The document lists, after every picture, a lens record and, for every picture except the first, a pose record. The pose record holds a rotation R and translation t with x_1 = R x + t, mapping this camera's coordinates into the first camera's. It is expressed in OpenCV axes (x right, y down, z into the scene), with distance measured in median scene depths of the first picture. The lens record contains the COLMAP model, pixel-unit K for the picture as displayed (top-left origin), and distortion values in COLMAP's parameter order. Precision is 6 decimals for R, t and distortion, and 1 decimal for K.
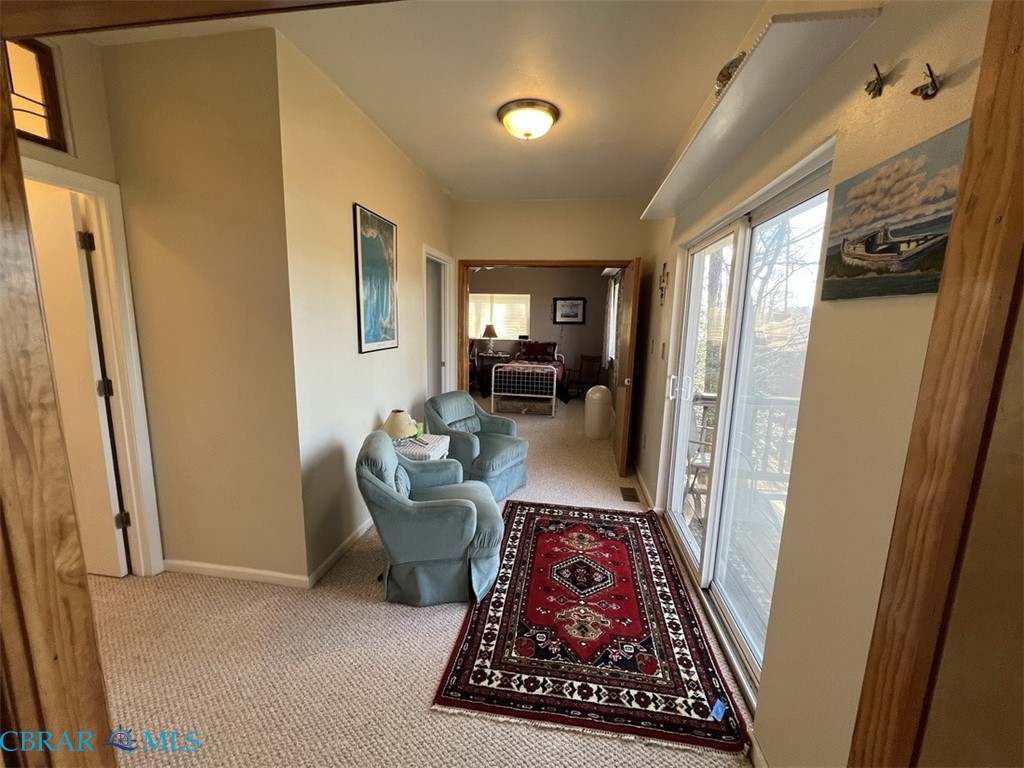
lens RADIAL K [[410.4, 0, 509.2], [0, 410.4, 385.0], [0, 0, 1]] dist [-0.000749, 0.000586]
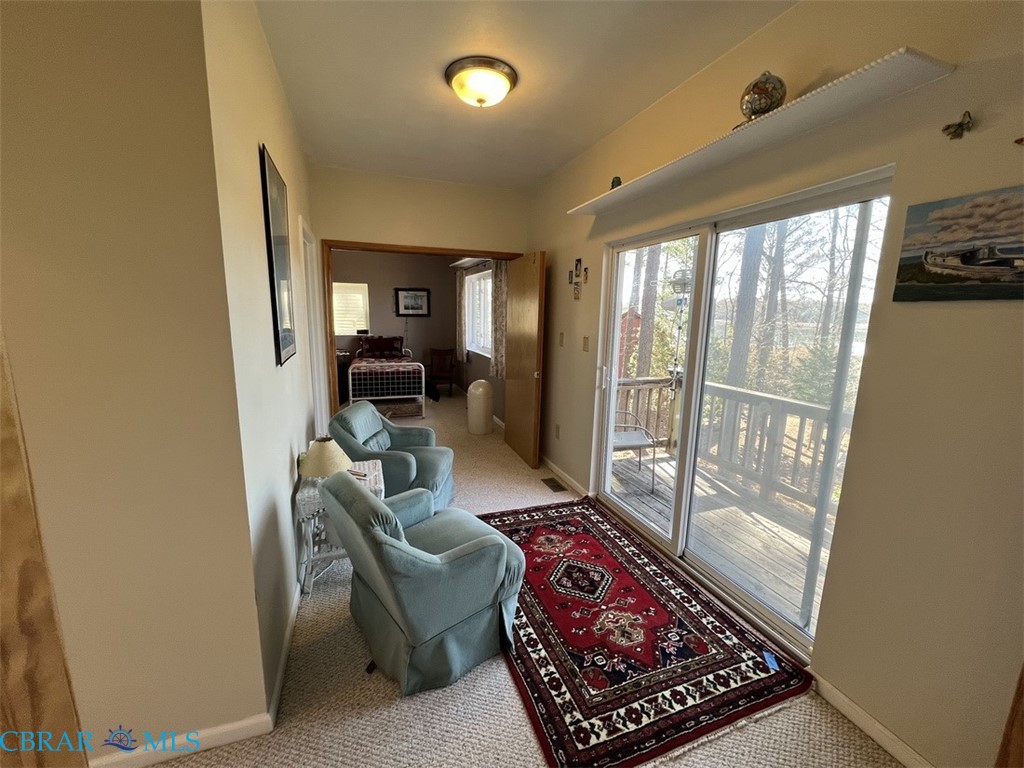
lens RADIAL K [[410.4, 0, 511.1], [0, 410.4, 383.7], [0, 0, 1]] dist [-0.000749, 0.000586]
pose [[0.877209, -0.088445, 0.471893, -0.425700], [0.079320, 0.996077, 0.039242, -0.052909], [-0.473512, 0.003007, 0.880782, 0.245132]]
